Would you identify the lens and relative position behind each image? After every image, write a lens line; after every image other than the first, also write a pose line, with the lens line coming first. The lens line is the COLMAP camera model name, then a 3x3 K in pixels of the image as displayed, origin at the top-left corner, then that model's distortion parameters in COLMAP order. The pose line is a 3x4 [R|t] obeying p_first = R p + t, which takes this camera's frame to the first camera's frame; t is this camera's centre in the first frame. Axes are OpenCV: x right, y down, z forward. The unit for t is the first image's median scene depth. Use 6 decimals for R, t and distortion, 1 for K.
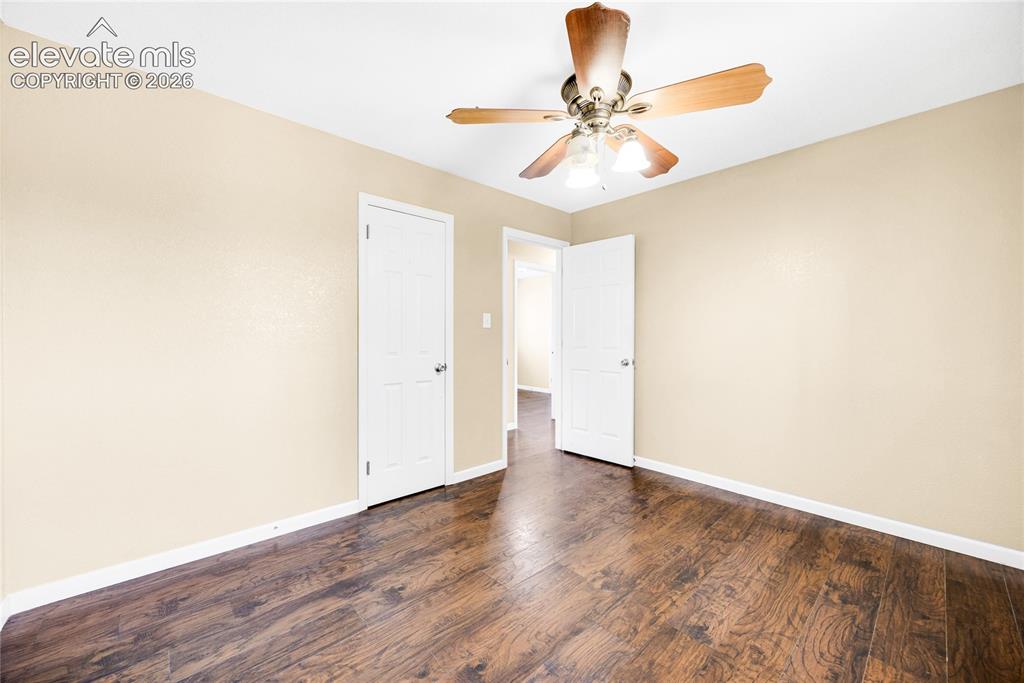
lens RADIAL K [[413.4, 0, 512.0], [0, 413.4, 341.5], [0, 0, 1]] dist [-0.000094, 0.000136]
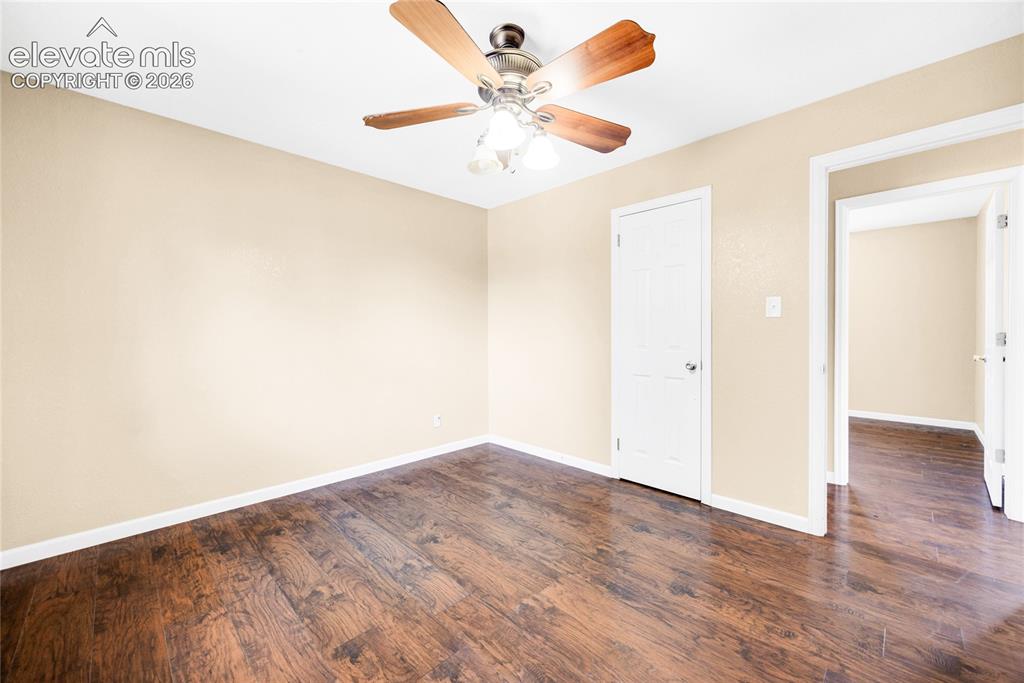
lens RADIAL K [[409.3, 0, 508.2], [0, 409.3, 336.7], [0, 0, 1]] dist [0.000546, -0.000031]
pose [[0.003592, 0.008860, -0.999954, 1.059434], [-0.004748, 0.999950, 0.008843, -0.005471], [0.999982, 0.004716, 0.003634, 0.908026]]
